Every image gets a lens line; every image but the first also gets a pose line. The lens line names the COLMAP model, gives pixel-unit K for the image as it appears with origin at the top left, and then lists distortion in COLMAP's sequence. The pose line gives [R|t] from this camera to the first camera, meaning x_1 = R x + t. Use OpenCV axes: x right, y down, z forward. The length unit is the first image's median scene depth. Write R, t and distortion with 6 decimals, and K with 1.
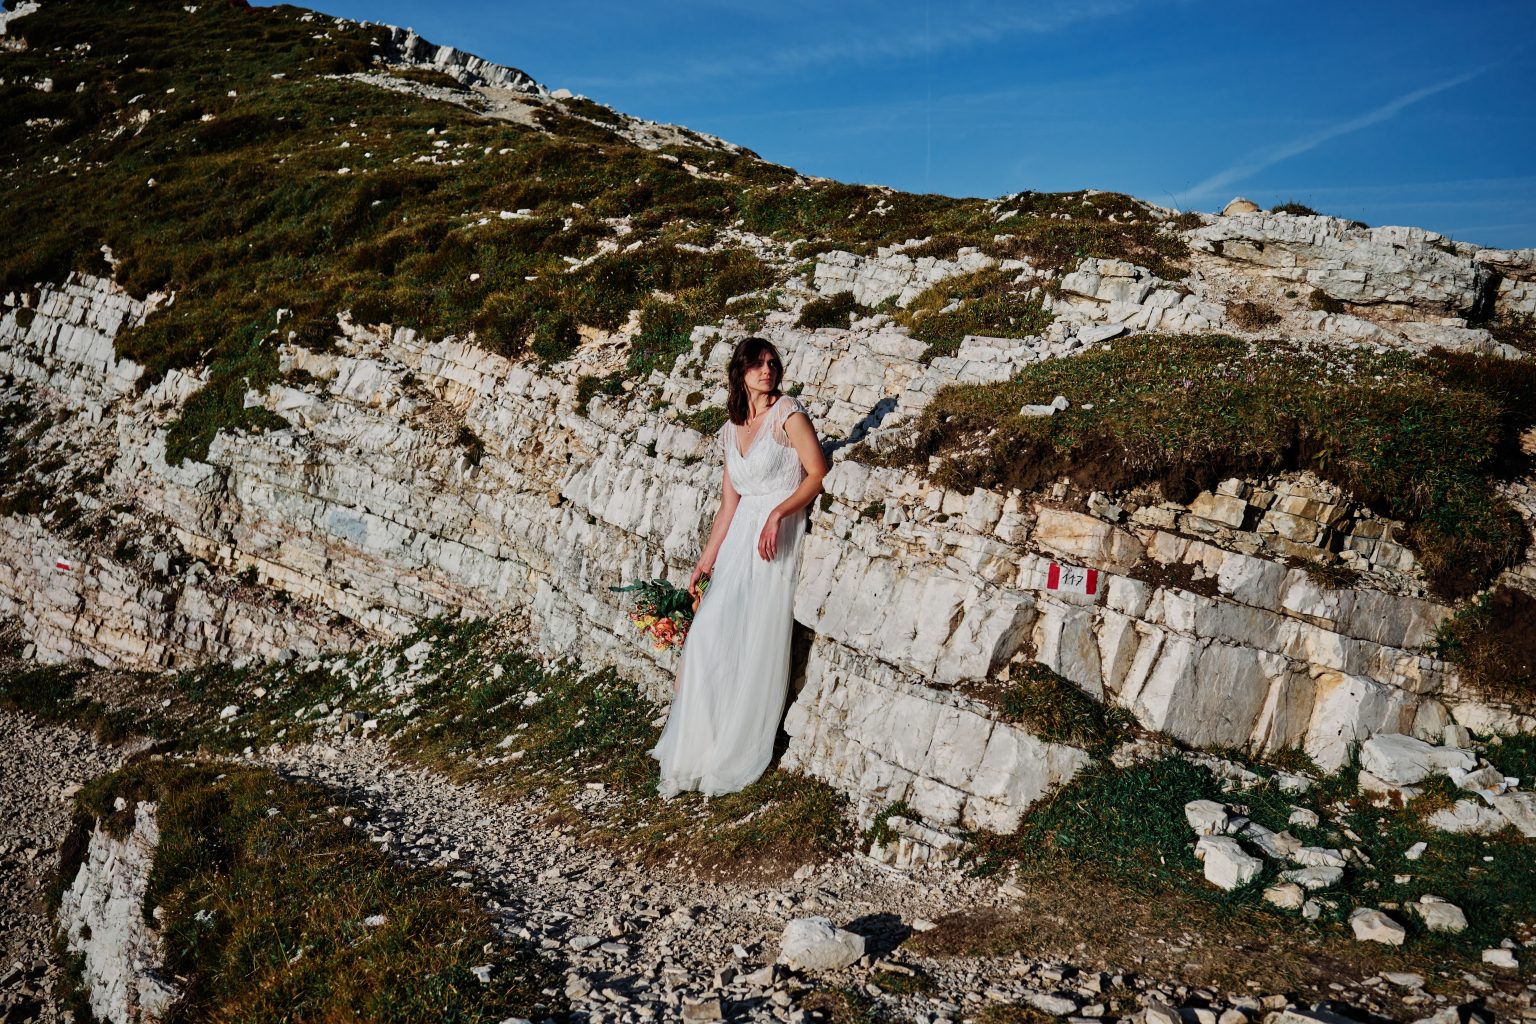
lens RADIAL K [[1510.4, 0, 772.1], [0, 1510.4, 527.7], [0, 0, 1]] dist [0.012068, 0.000000]
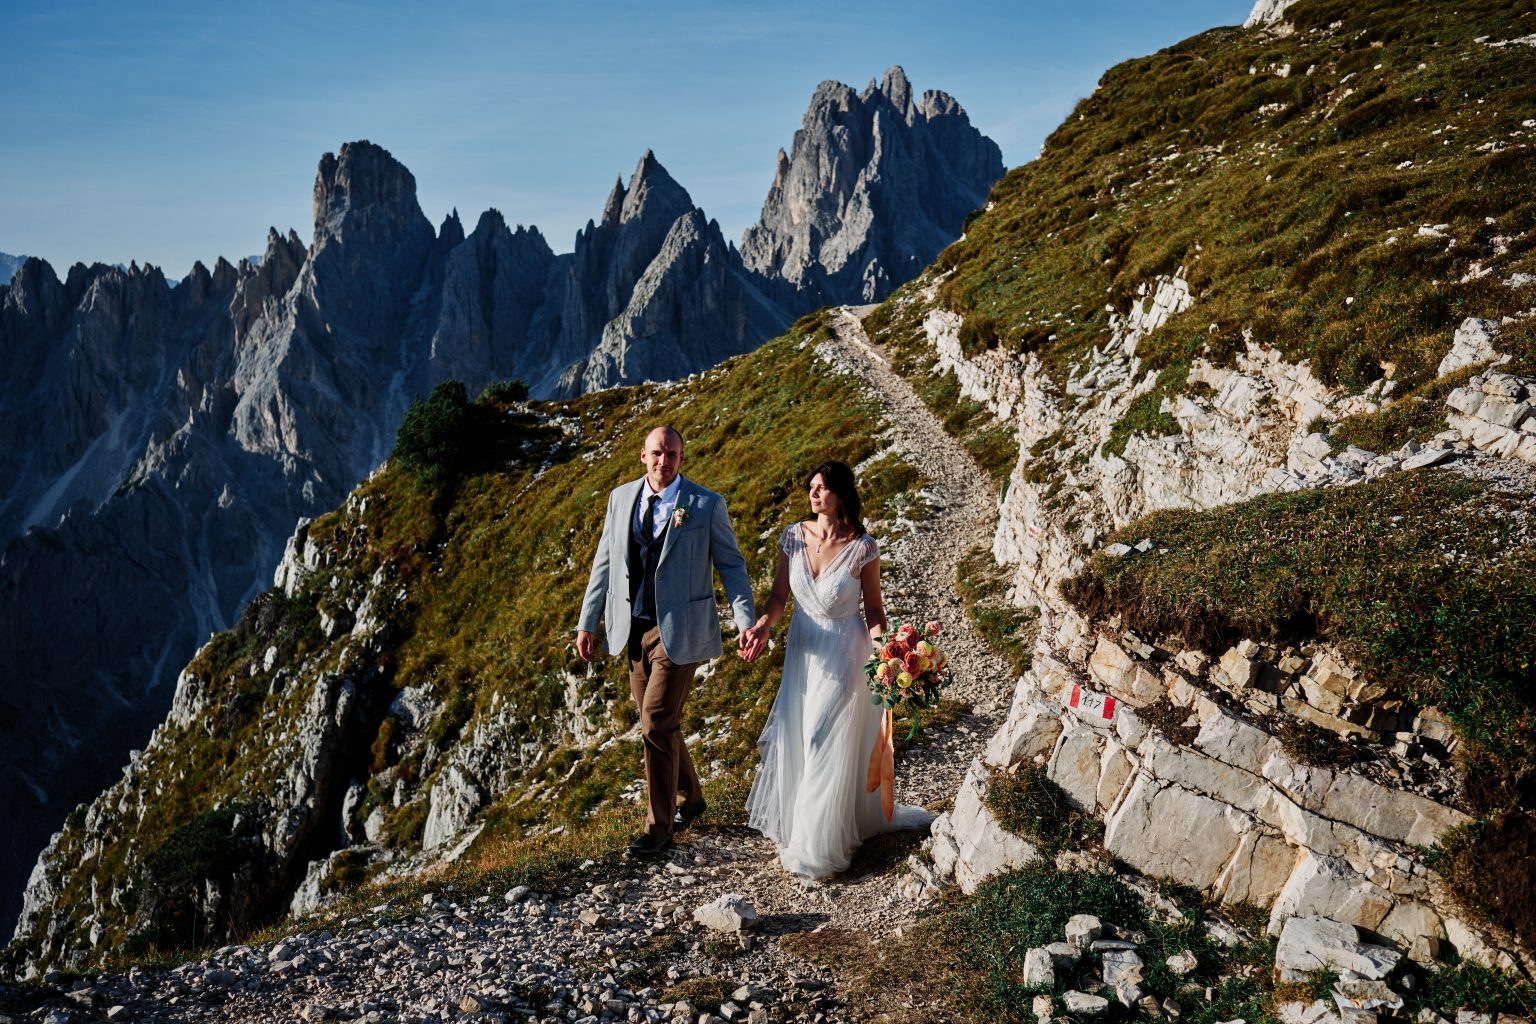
lens RADIAL K [[1510.4, 0, 760.1], [0, 1510.4, 522.3], [0, 0, 1]] dist [0.012068, 0.000000]
pose [[0.635729, 0.113802, -0.763477, 0.361548], [-0.077896, 0.993482, 0.083223, -0.071392], [0.767972, 0.006565, 0.640450, 0.029042]]
